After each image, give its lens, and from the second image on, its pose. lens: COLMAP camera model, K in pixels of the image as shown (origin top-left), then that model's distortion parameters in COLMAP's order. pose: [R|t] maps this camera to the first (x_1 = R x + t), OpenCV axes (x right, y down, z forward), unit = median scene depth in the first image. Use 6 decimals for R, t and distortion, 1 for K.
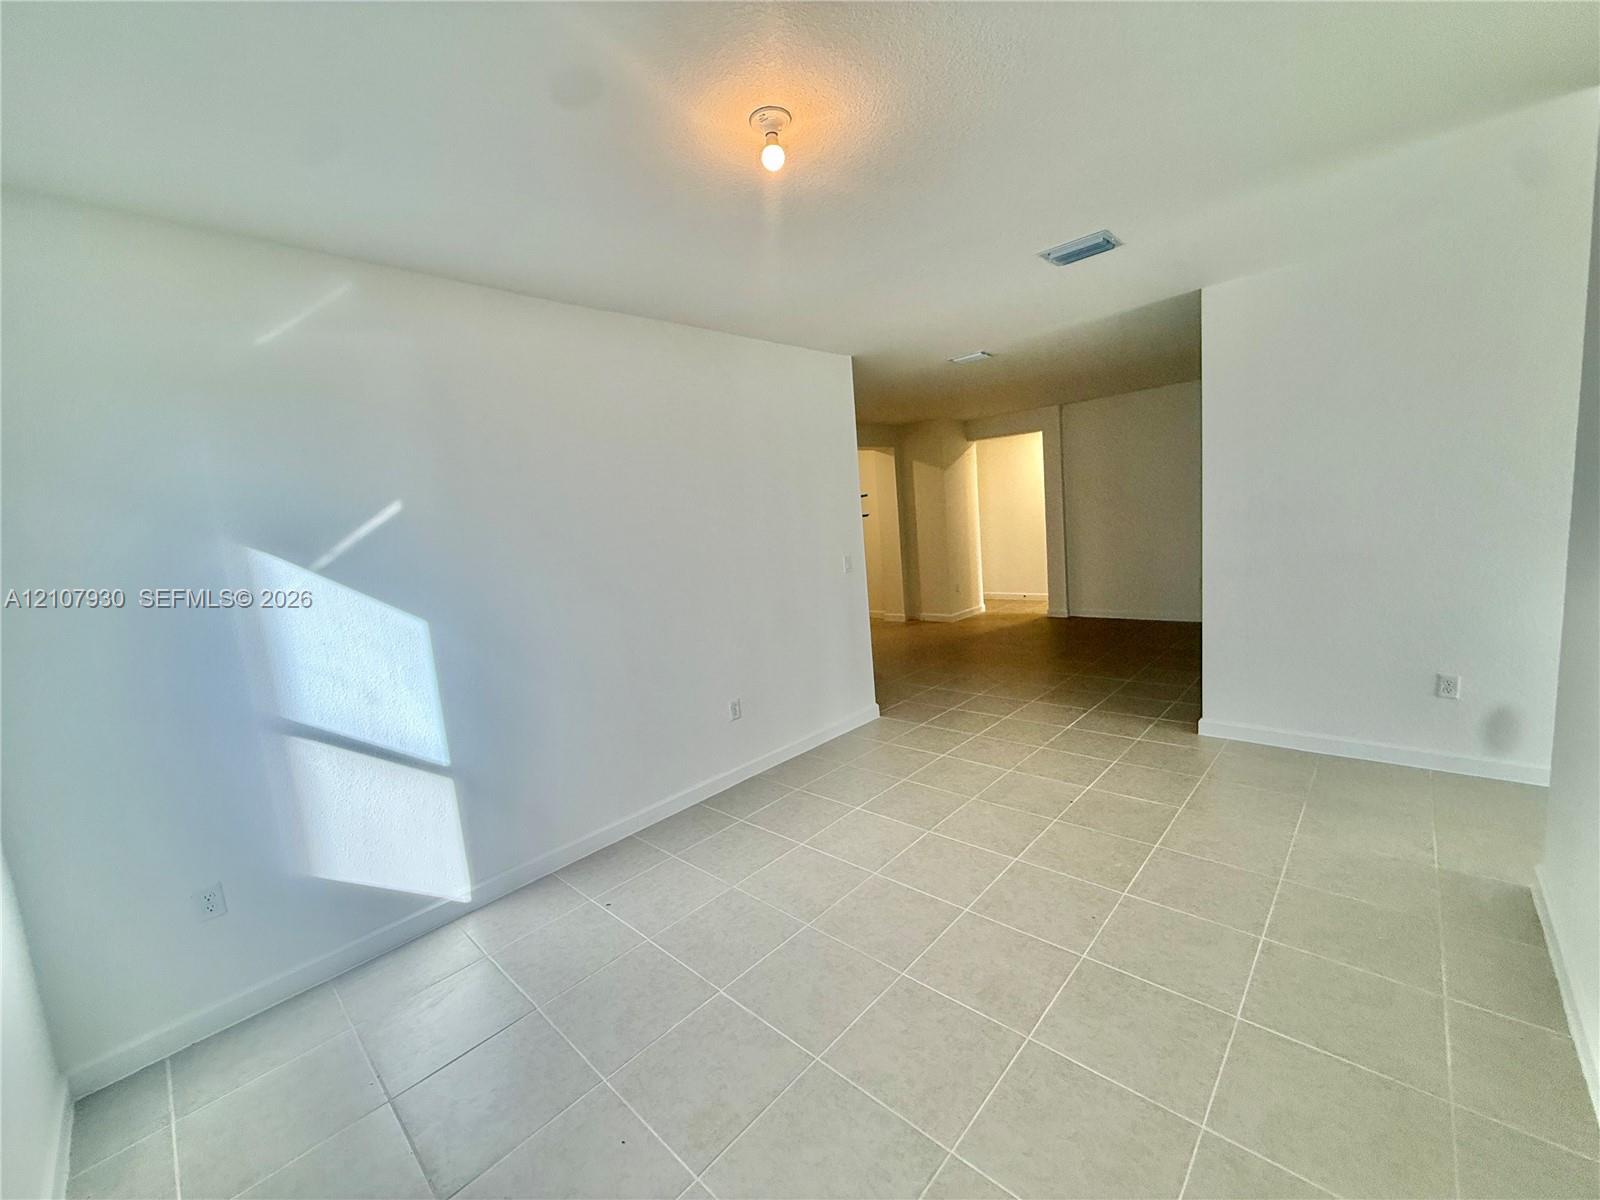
lens RADIAL K [[639.2, 0, 796.8], [0, 639.2, 601.1], [0, 0, 1]] dist [-0.000611, -0.000191]
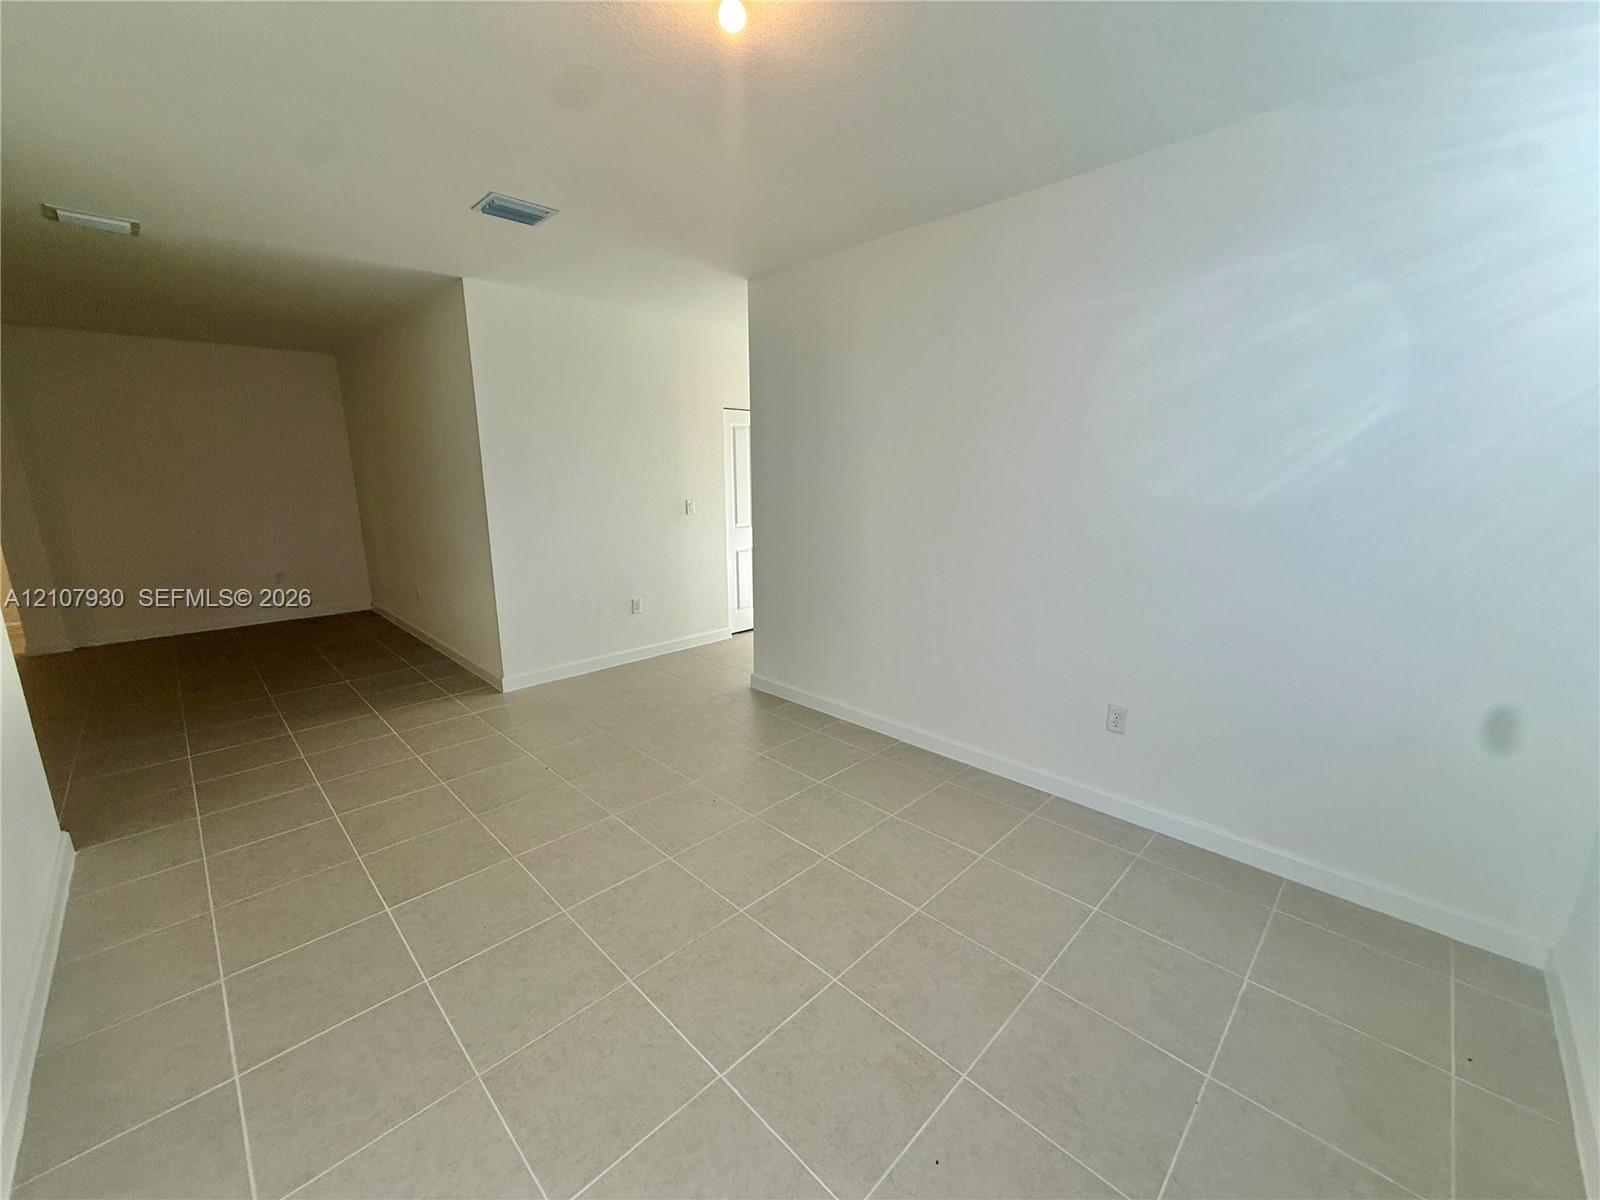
lens RADIAL K [[639.2, 0, 796.8], [0, 639.2, 601.1], [0, 0, 1]] dist [-0.000611, -0.000191]
pose [[0.021251, -0.121027, 0.992422, -0.582018], [0.127728, 0.984840, 0.117367, -0.015265], [-0.991581, 0.124266, 0.036388, 0.592267]]
